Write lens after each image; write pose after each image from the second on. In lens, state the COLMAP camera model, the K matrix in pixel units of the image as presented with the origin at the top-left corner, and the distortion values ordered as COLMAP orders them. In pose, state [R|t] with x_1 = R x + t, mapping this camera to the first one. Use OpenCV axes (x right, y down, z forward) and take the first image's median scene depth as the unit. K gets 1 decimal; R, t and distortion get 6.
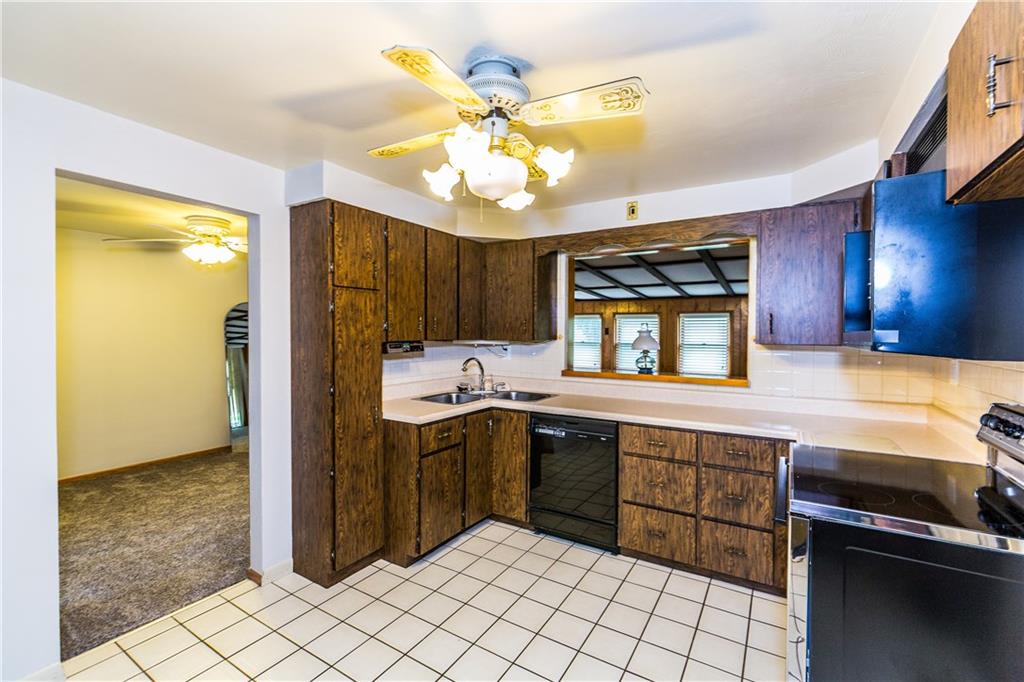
lens RADIAL K [[438.2, 0, 512.0], [0, 438.2, 341.0], [0, 0, 1]] dist [0.002879, 0.000080]
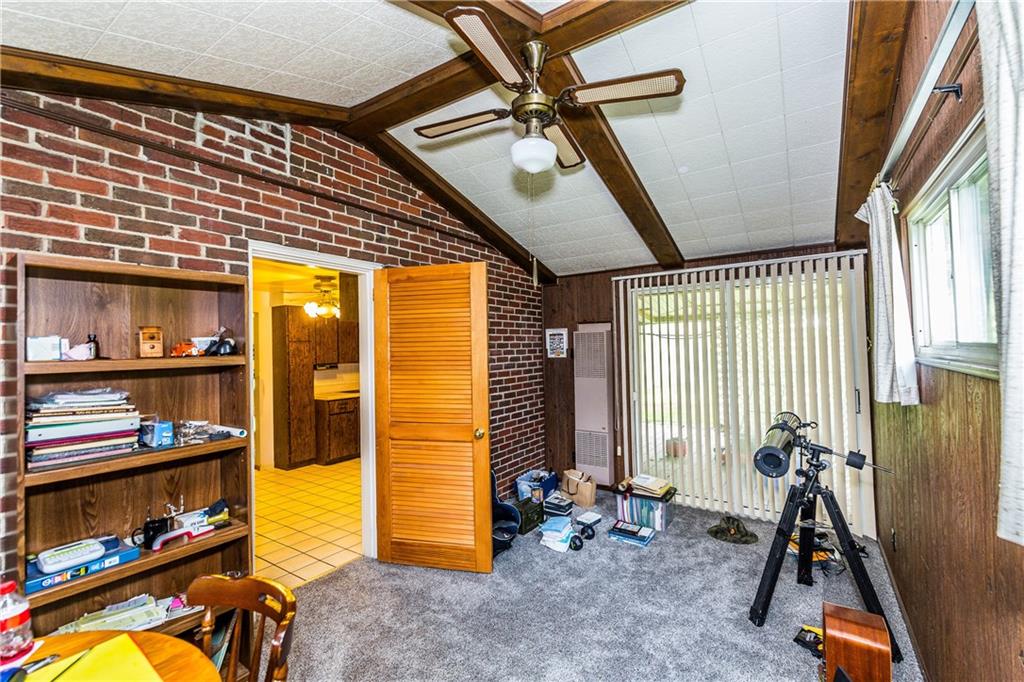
lens RADIAL K [[438.2, 0, 512.0], [0, 438.2, 341.0], [0, 0, 1]] dist [0.002879, 0.000080]
pose [[0.998877, -0.028357, -0.037962, 0.811531], [0.026879, 0.998881, -0.038915, -0.002522], [0.039023, 0.037851, 0.998521, -1.206284]]
